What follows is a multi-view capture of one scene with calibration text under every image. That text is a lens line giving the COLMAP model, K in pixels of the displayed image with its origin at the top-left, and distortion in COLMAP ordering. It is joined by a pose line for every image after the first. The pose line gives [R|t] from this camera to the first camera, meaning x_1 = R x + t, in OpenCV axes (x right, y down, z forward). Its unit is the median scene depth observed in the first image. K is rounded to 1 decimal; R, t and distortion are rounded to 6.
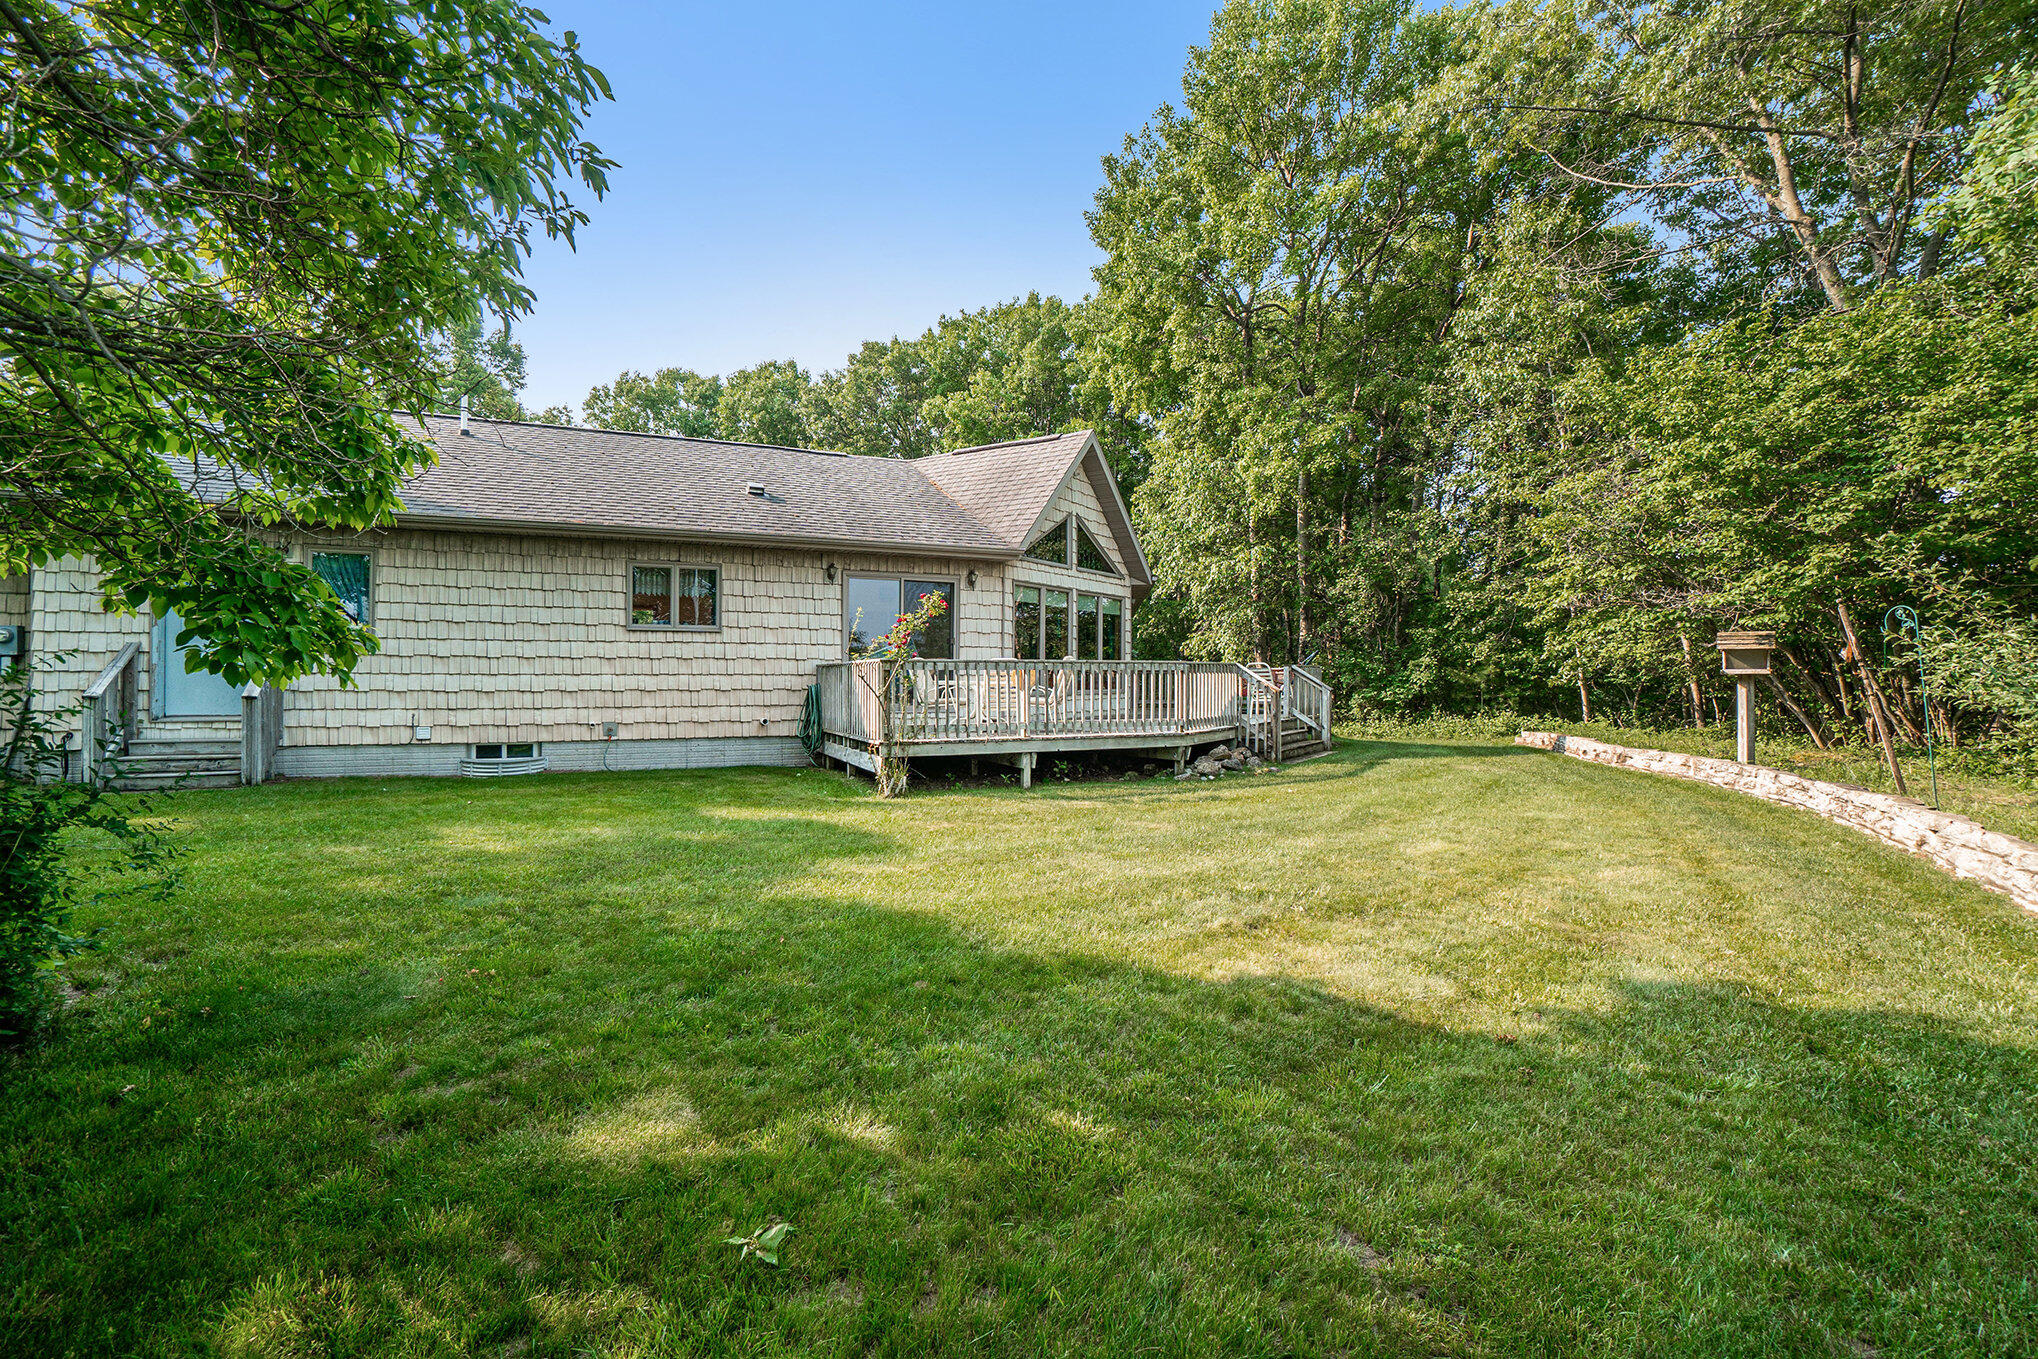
lens RADIAL K [[899.9, 0, 1010.5], [0, 899.9, 677.3], [0, 0, 1]] dist [-0.005871, -0.000161]
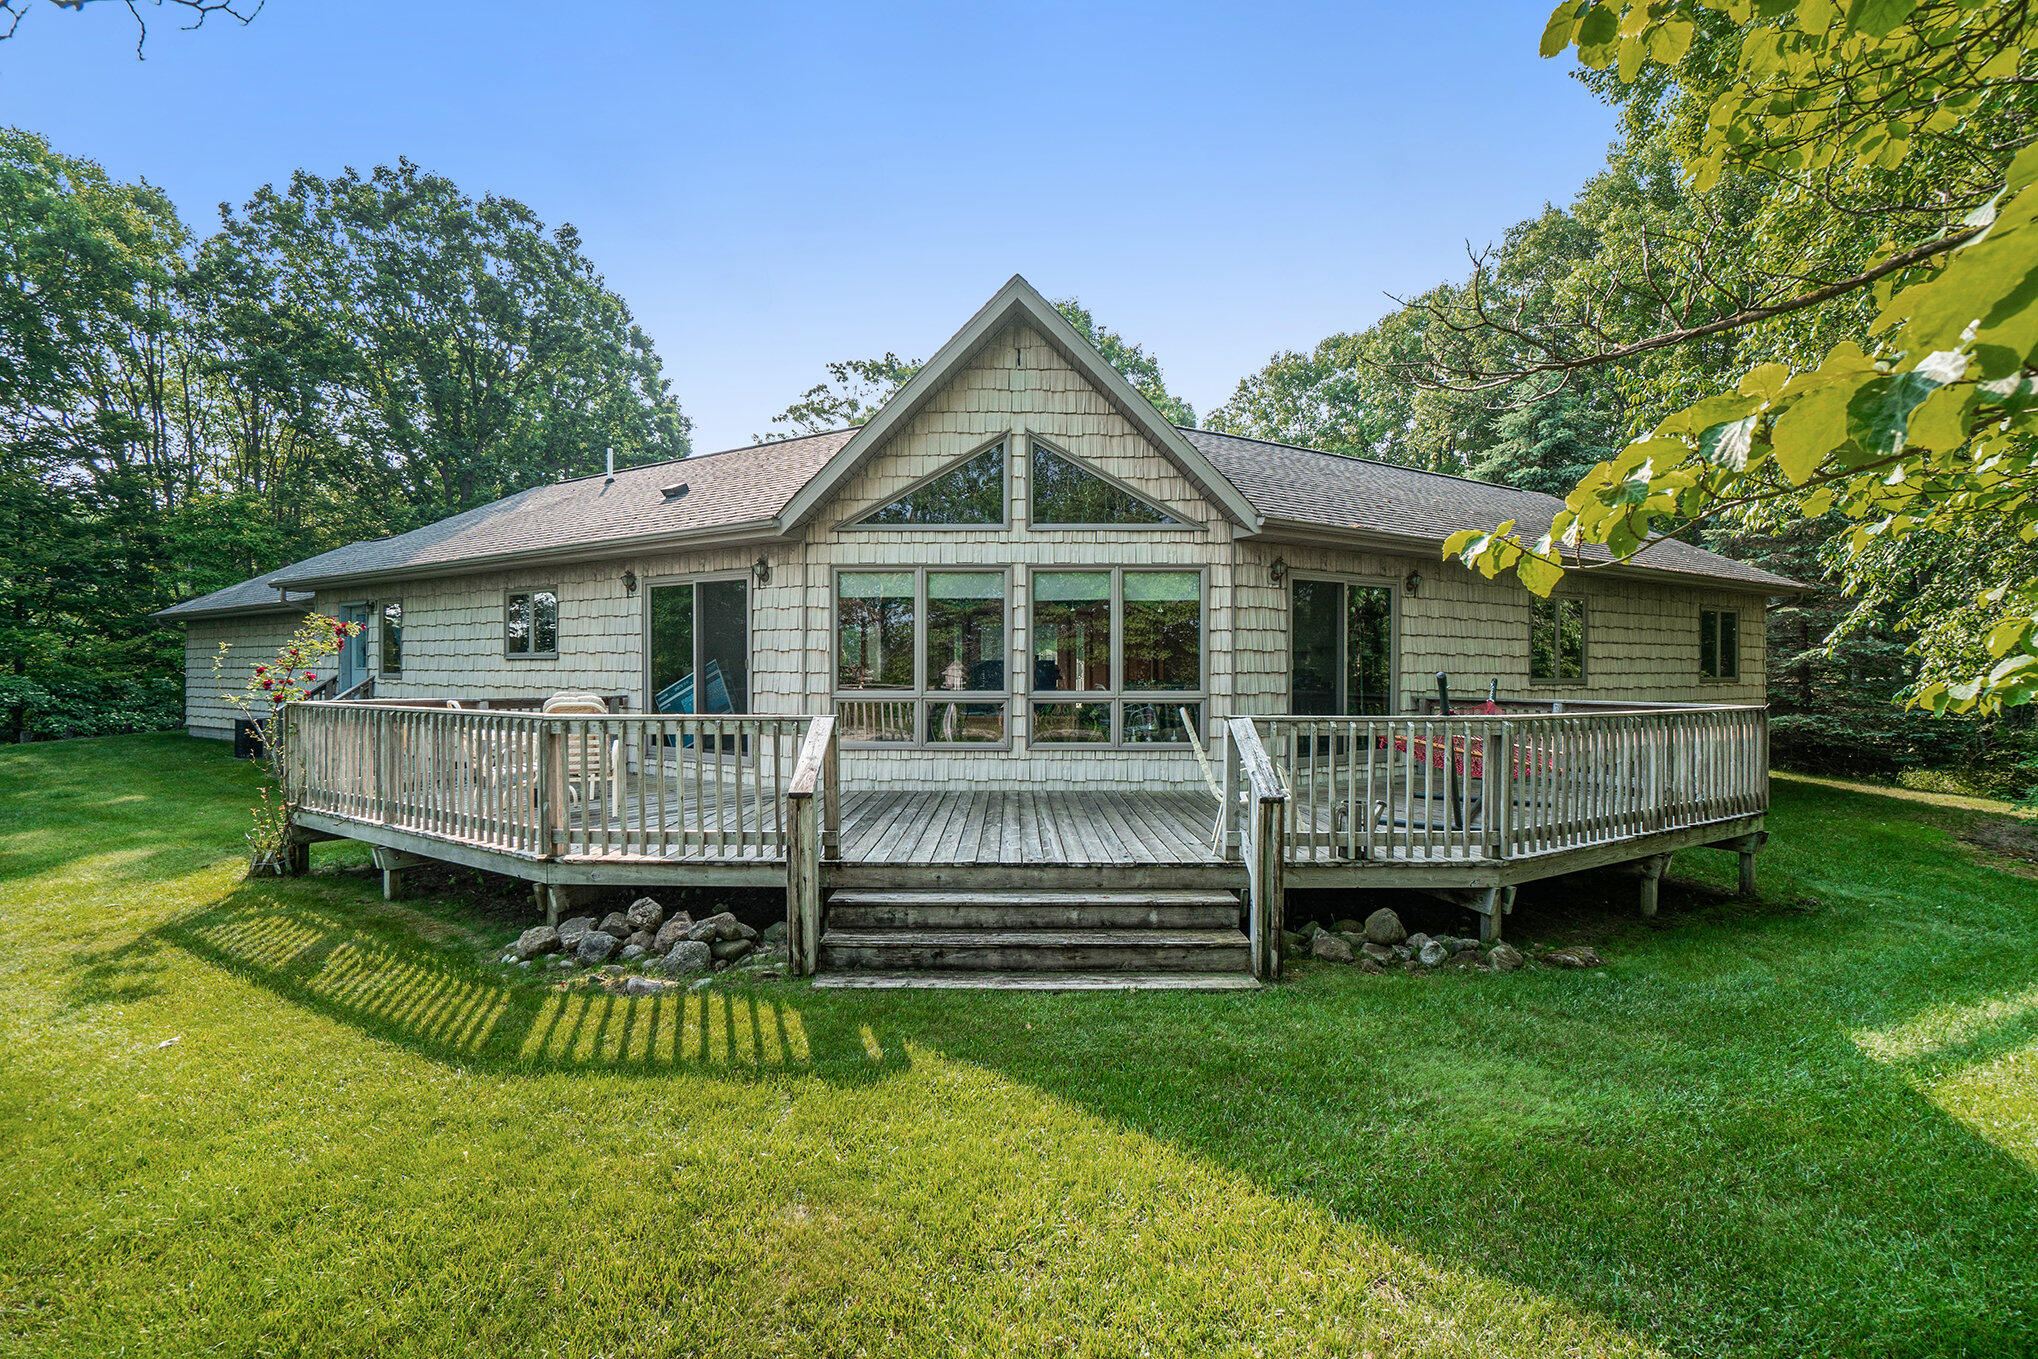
lens RADIAL K [[899.9, 0, 1017.0], [0, 899.9, 672.8], [0, 0, 1]] dist [-0.005871, -0.000161]
pose [[0.518000, 0.005745, -0.855362, 0.551725], [-0.008501, 0.999963, 0.001568, -0.032179], [0.855339, 0.006459, 0.518029, 0.720512]]
